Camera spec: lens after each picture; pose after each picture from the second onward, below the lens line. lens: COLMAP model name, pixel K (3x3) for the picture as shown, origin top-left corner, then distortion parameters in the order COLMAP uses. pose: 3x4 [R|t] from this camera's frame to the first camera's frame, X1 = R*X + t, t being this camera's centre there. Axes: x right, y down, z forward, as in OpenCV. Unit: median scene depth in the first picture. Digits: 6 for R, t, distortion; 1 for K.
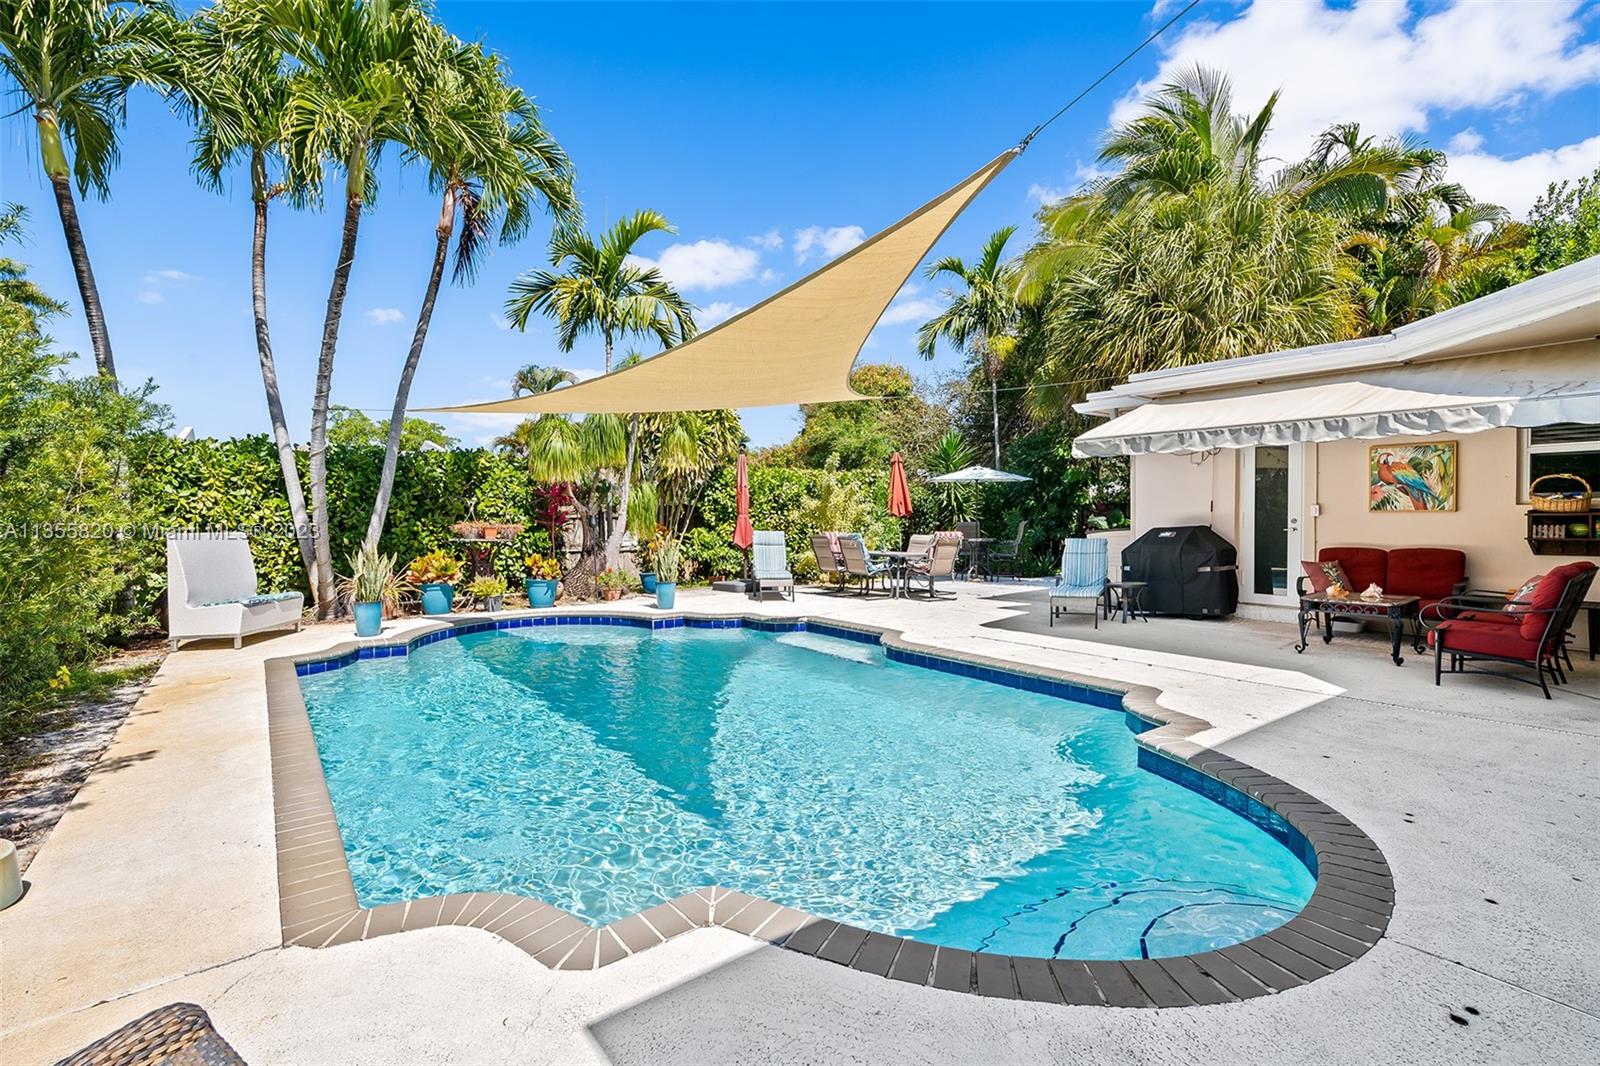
lens RADIAL K [[727.2, 0, 798.8], [0, 727.2, 526.9], [0, 0, 1]] dist [0.003652, -0.000508]
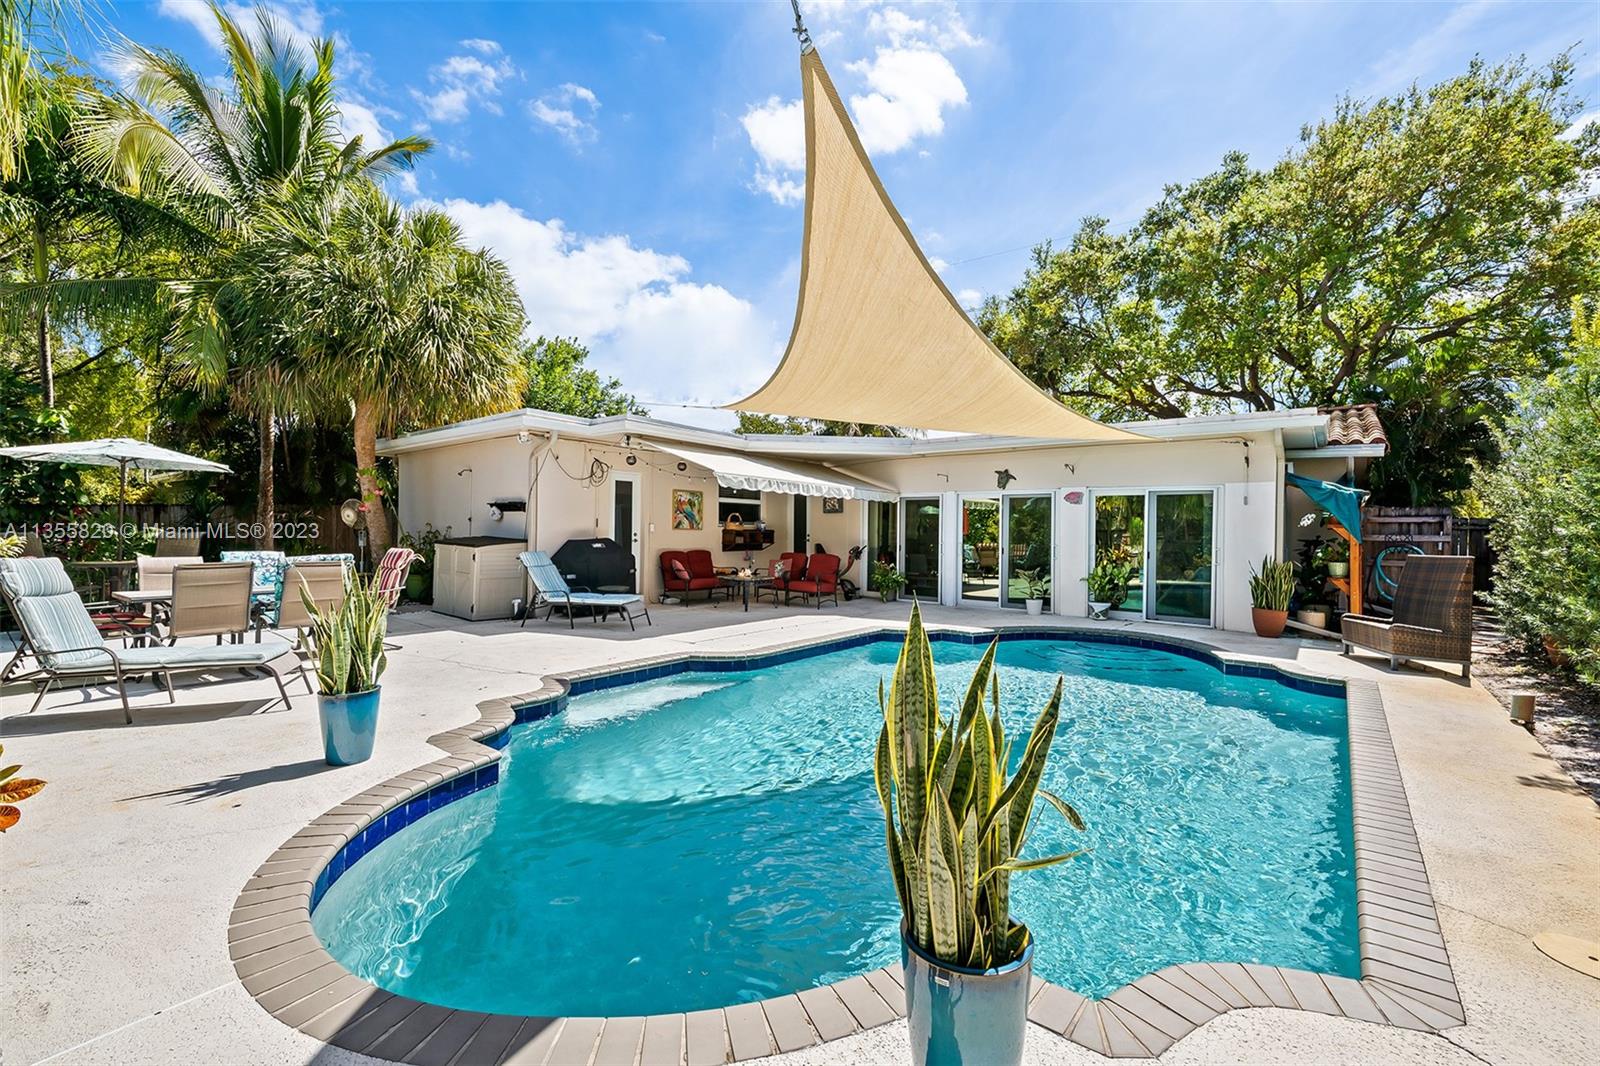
lens RADIAL K [[662.2, 0, 800.1], [0, 662.2, 530.4], [0, 0, 1]] dist [0.000552, -0.000209]
pose [[-0.264496, -0.001528, 0.964385, -0.776202], [0.003081, 0.999992, 0.002430, -0.021924], [-0.964382, 0.003614, -0.264490, 1.171060]]
